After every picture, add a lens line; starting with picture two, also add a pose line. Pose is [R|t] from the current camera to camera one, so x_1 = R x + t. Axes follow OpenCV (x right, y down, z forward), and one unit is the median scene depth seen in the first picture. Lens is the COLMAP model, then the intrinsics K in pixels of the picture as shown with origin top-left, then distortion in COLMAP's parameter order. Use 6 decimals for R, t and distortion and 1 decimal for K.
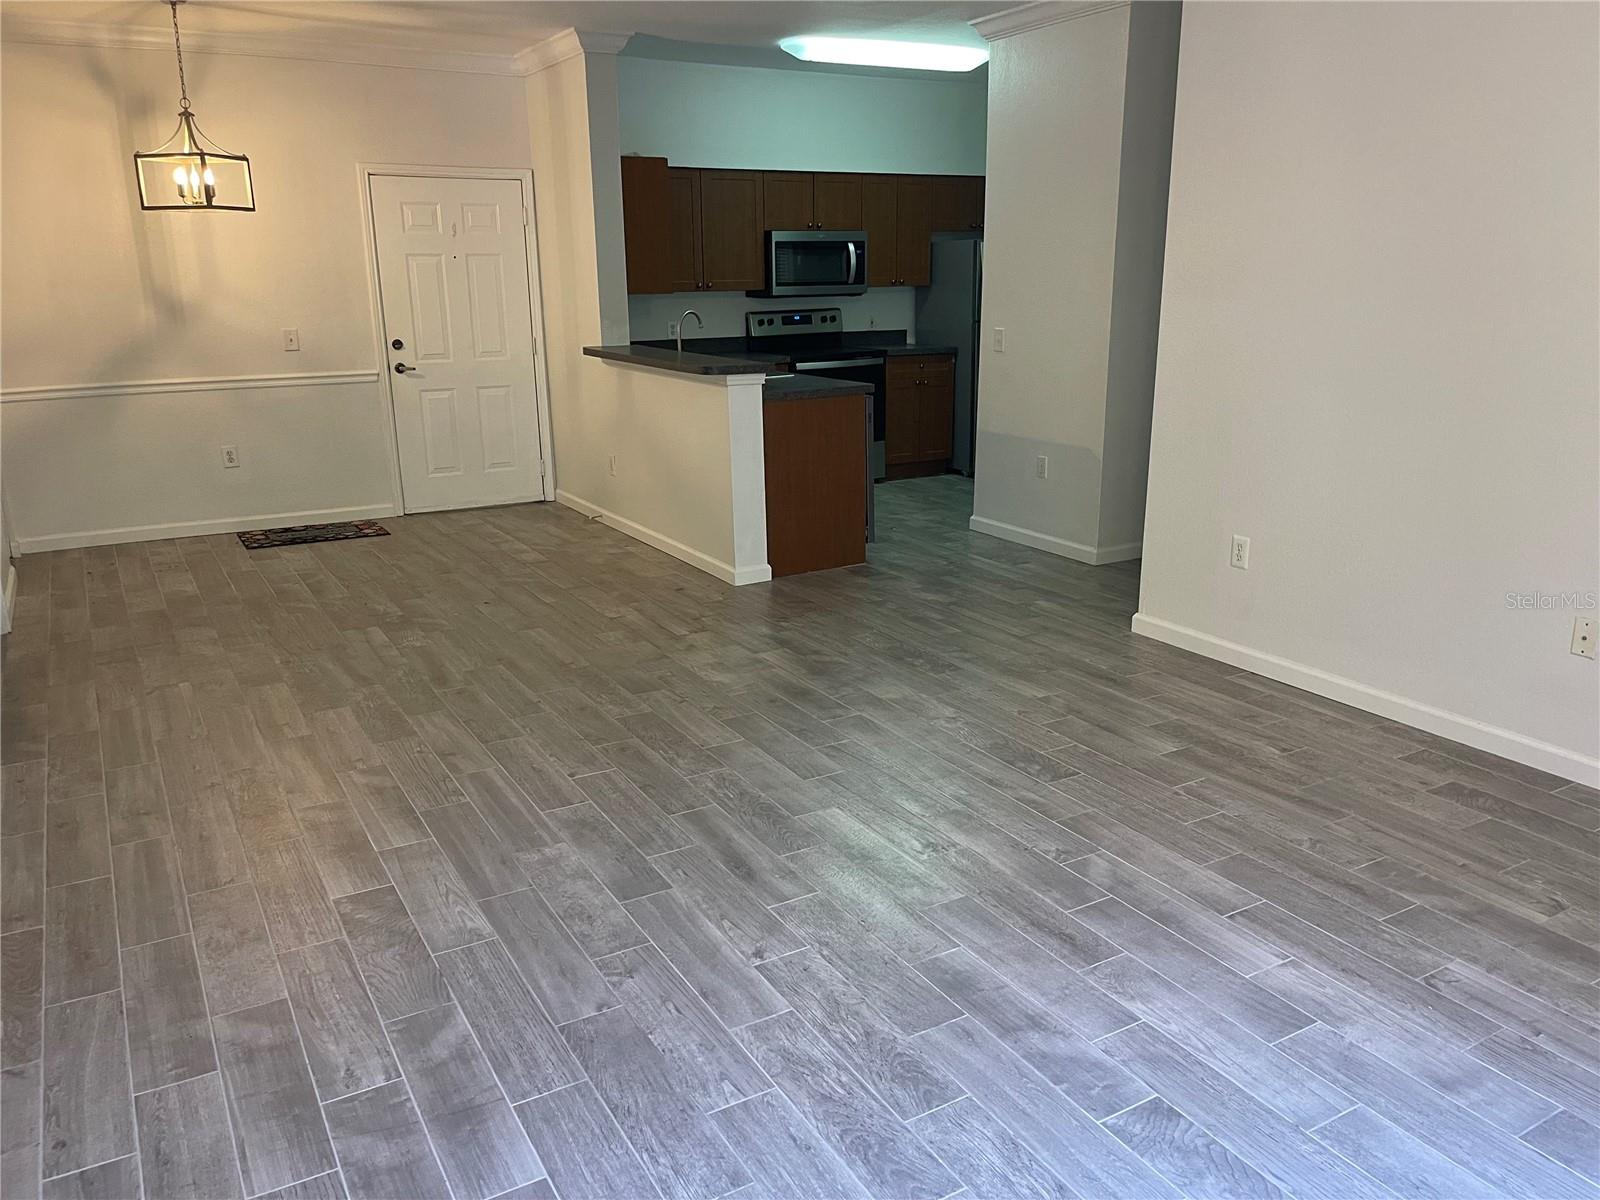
lens RADIAL K [[1215.0, 0, 804.5], [0, 1215.0, 609.1], [0, 0, 1]] dist [0.049105, -0.038078]
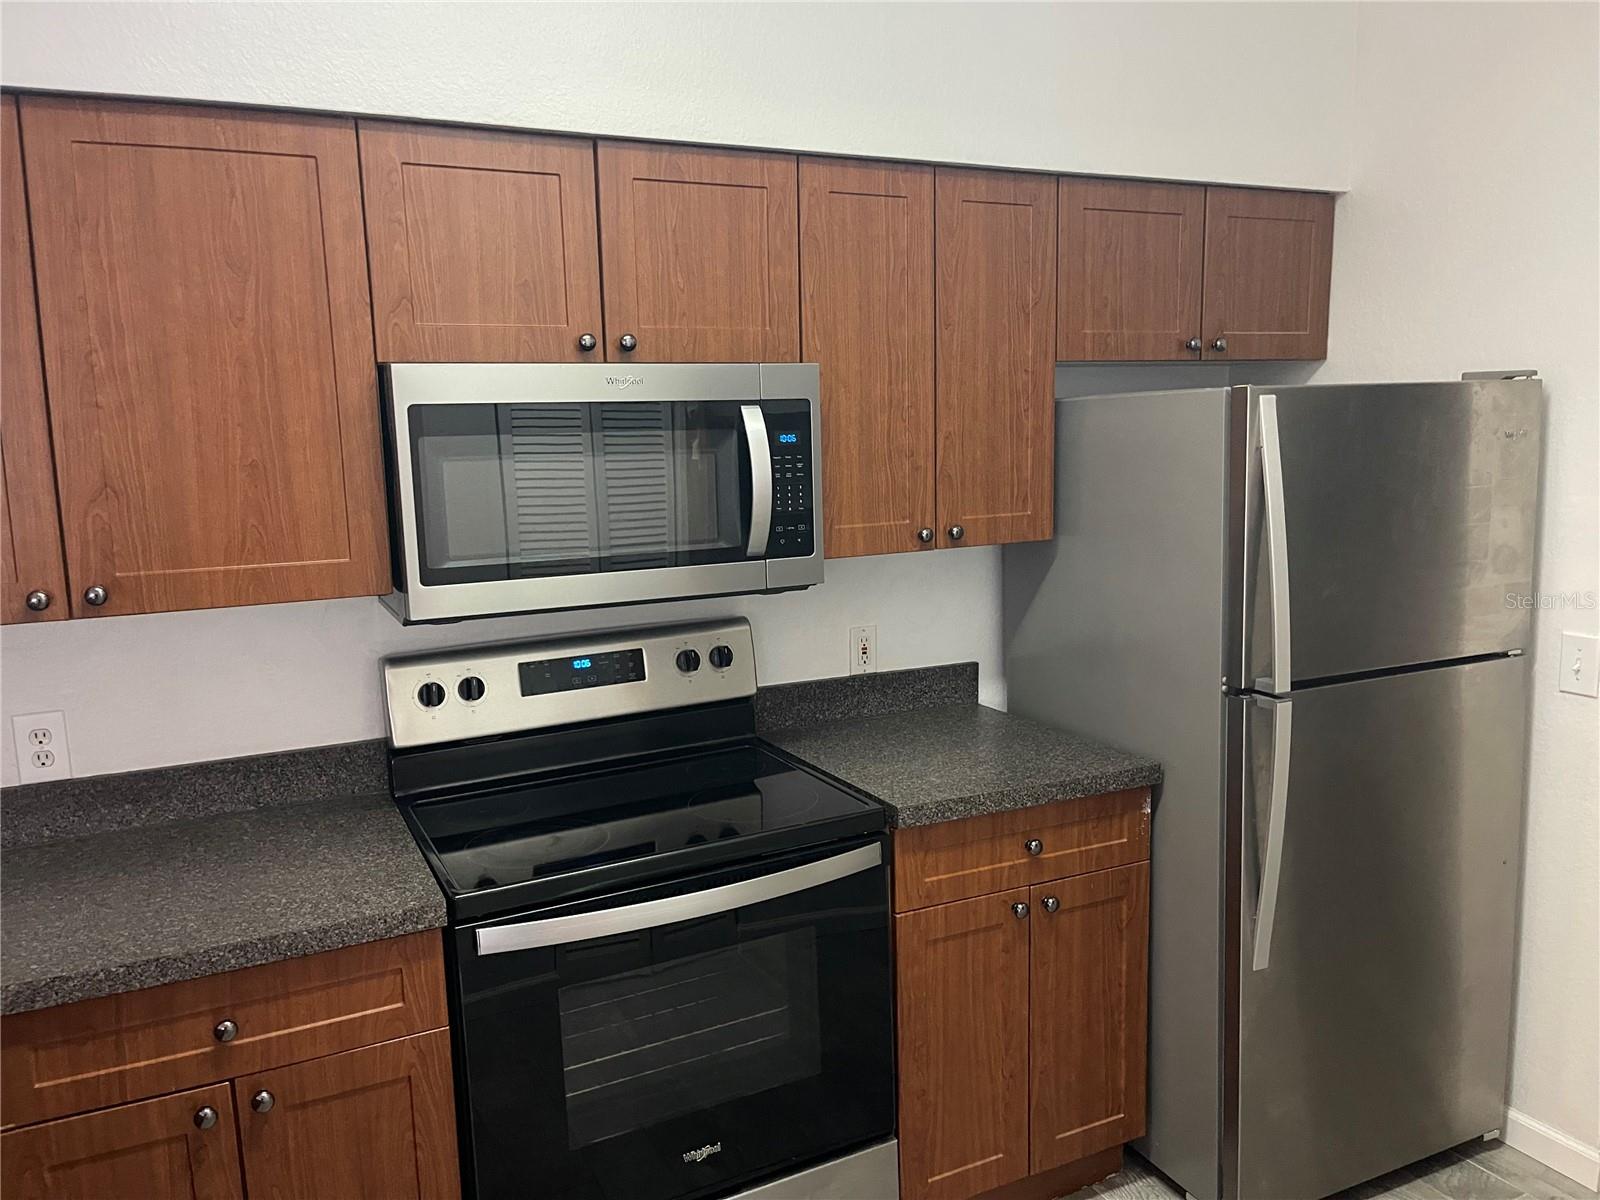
lens RADIAL K [[1215.0, 0, 800.9], [0, 1215.0, 601.3], [0, 0, 1]] dist [0.049105, -0.038078]
pose [[0.997476, -0.003845, -0.070907, 0.124839], [-0.005534, 0.991286, -0.131609, -0.420333], [0.070795, 0.131669, 0.988763, 1.401565]]
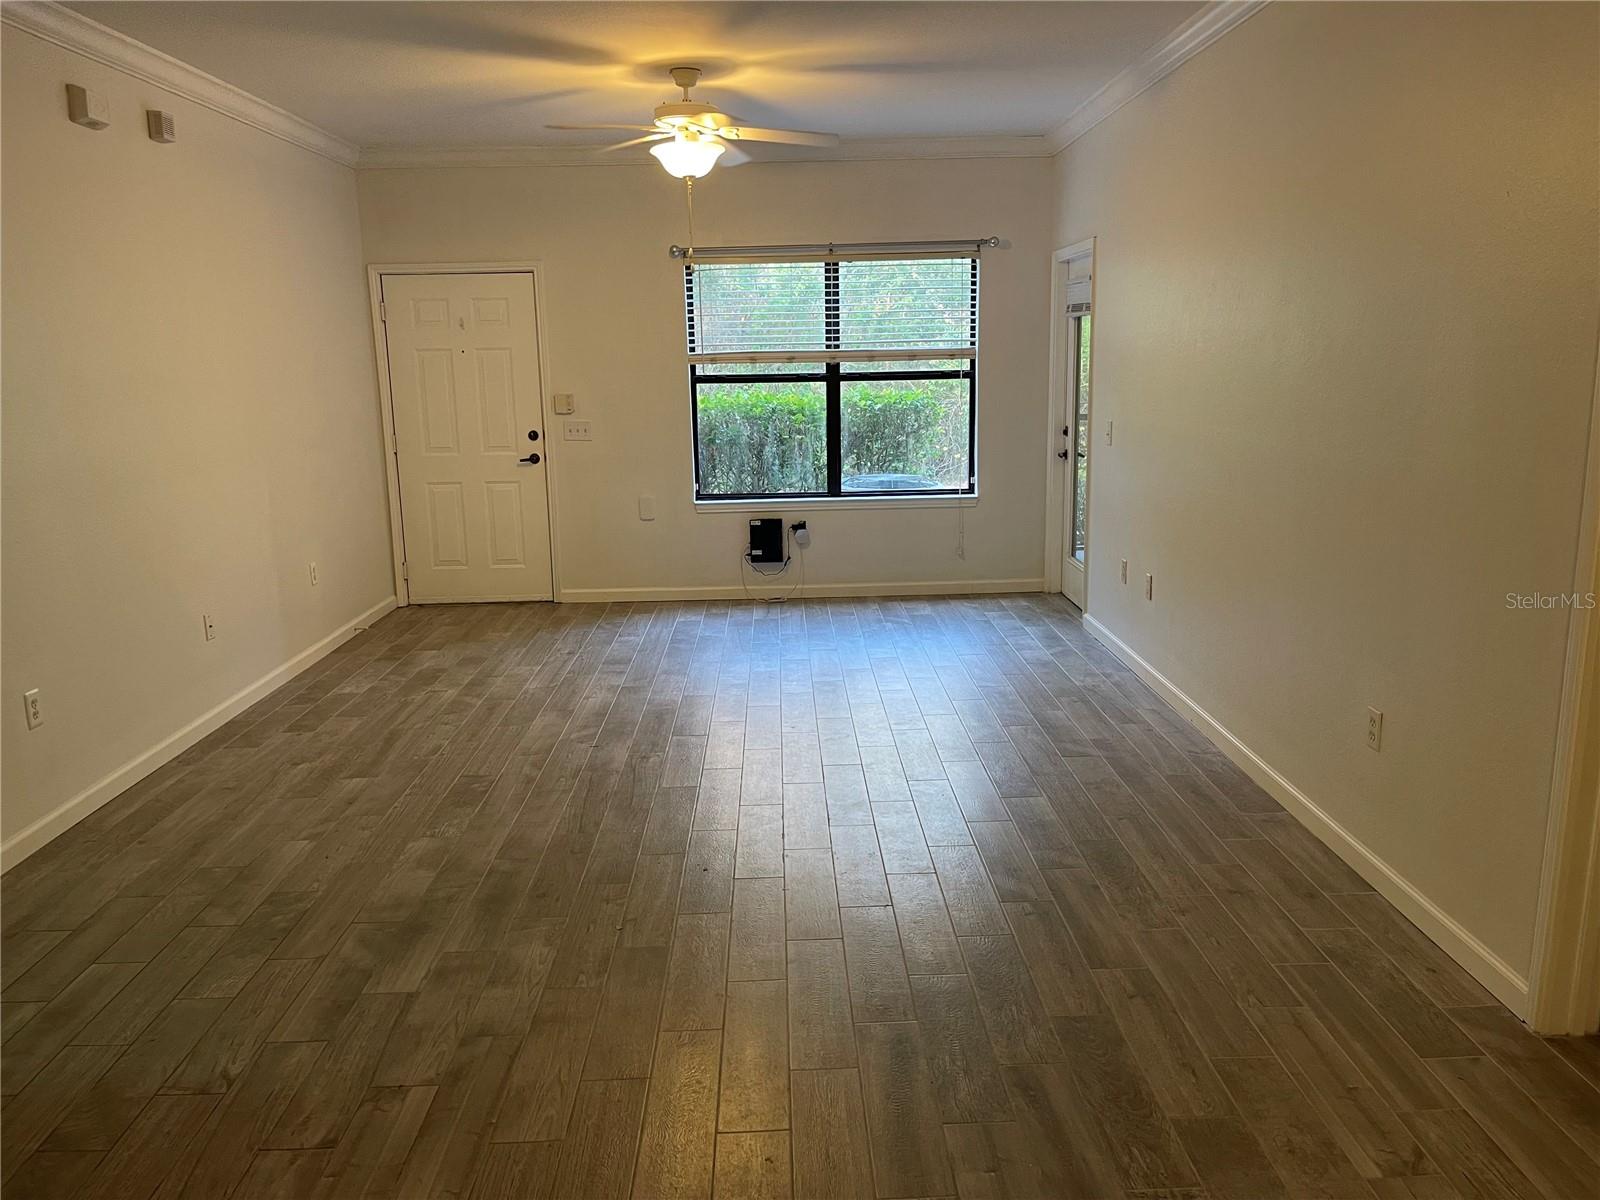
lens RADIAL K [[1215.0, 0, 814.6], [0, 1215.0, 598.6], [0, 0, 1]] dist [0.049105, -0.038078]
pose [[-0.879601, -0.068371, 0.470774, -0.545652], [0.157850, 0.891602, 0.424418, -0.409509], [-0.448760, 0.447629, -0.773461, 1.435056]]
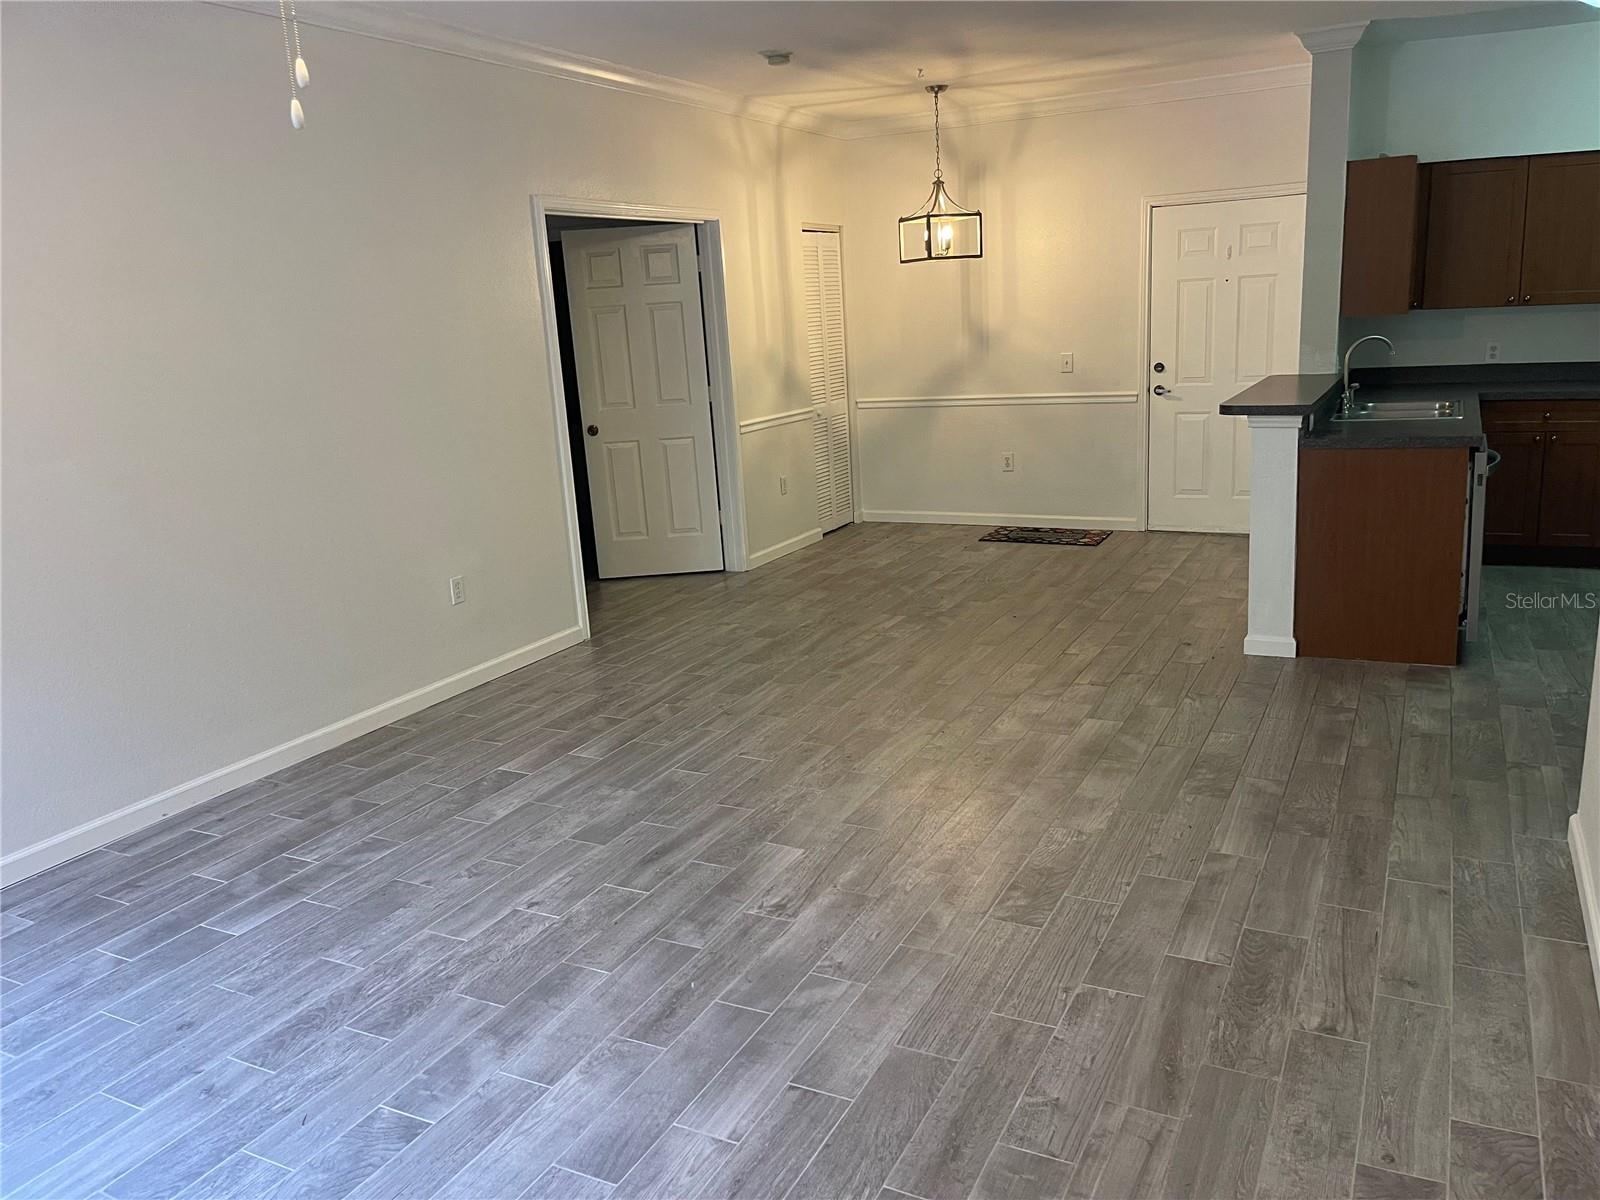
lens RADIAL K [[1215.0, 0, 805.4], [0, 1215.0, 600.2], [0, 0, 1]] dist [0.049105, -0.038078]
pose [[0.538828, 0.179326, -0.823108, 0.655718], [-0.183687, 0.978580, 0.092952, -0.108054], [0.822145, 0.101109, 0.560227, 0.323415]]
